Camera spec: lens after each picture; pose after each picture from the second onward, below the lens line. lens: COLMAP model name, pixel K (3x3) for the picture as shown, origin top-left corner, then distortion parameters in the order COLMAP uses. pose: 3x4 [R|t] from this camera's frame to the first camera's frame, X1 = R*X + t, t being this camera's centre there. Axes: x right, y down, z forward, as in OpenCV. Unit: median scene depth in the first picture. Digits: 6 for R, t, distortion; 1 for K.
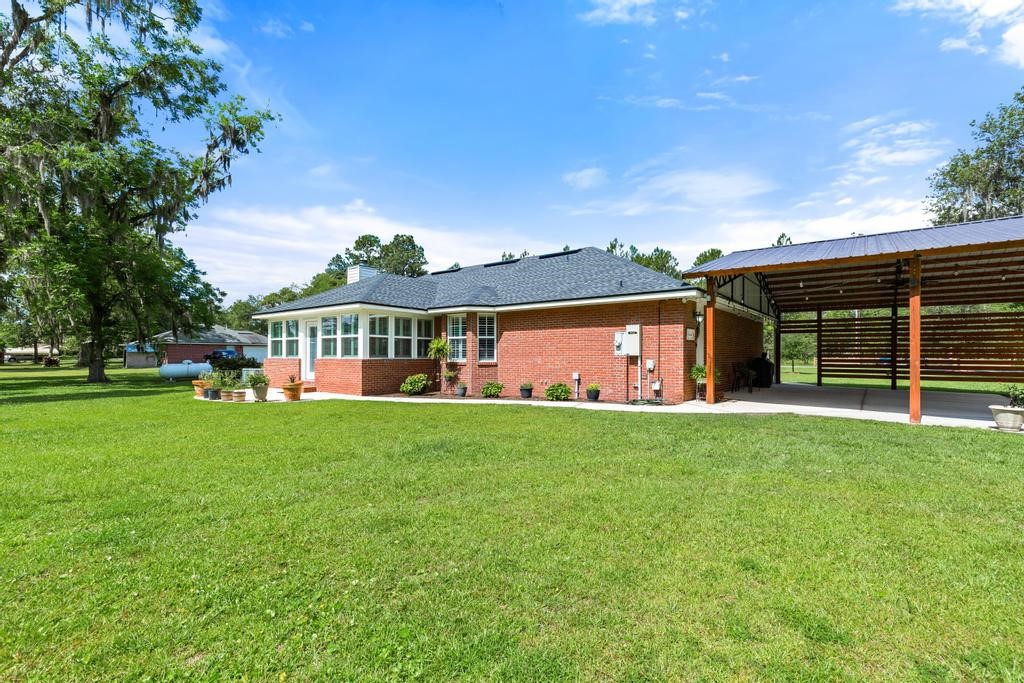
lens RADIAL K [[482.1, 0, 512.0], [0, 482.1, 346.2], [0, 0, 1]] dist [-0.000237, 0.000114]
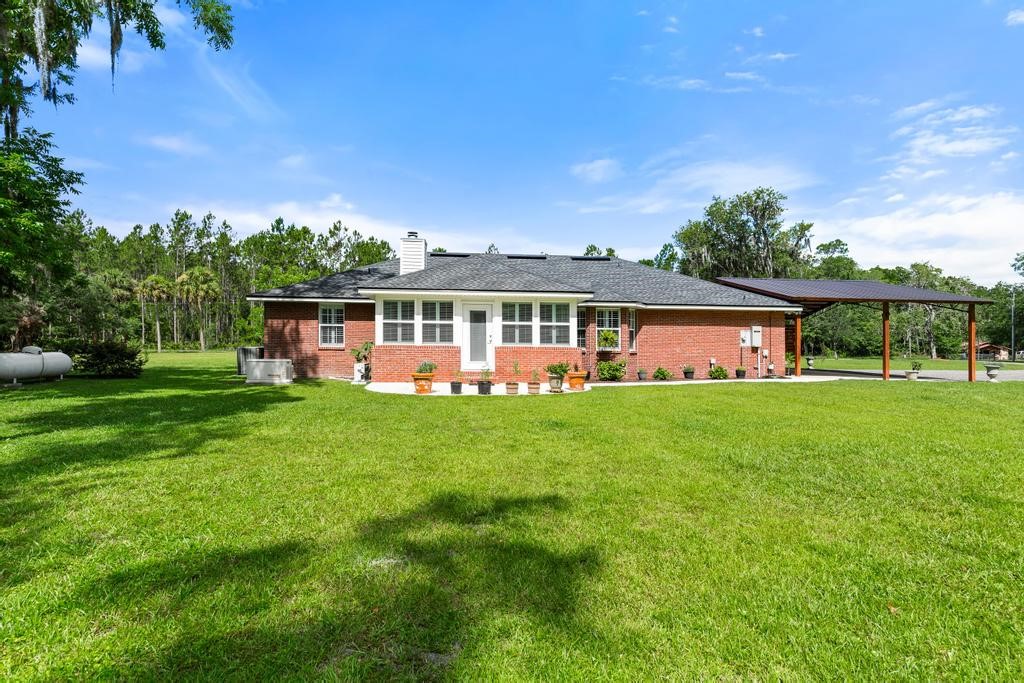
lens RADIAL K [[465.4, 0, 513.3], [0, 465.4, 338.6], [0, 0, 1]] dist [0.003899, 0.000092]
pose [[0.740106, 0.014885, 0.672326, -0.940696], [-0.026649, 0.999619, 0.007204, 0.002846], [-0.671962, -0.023248, 0.740220, 0.320321]]
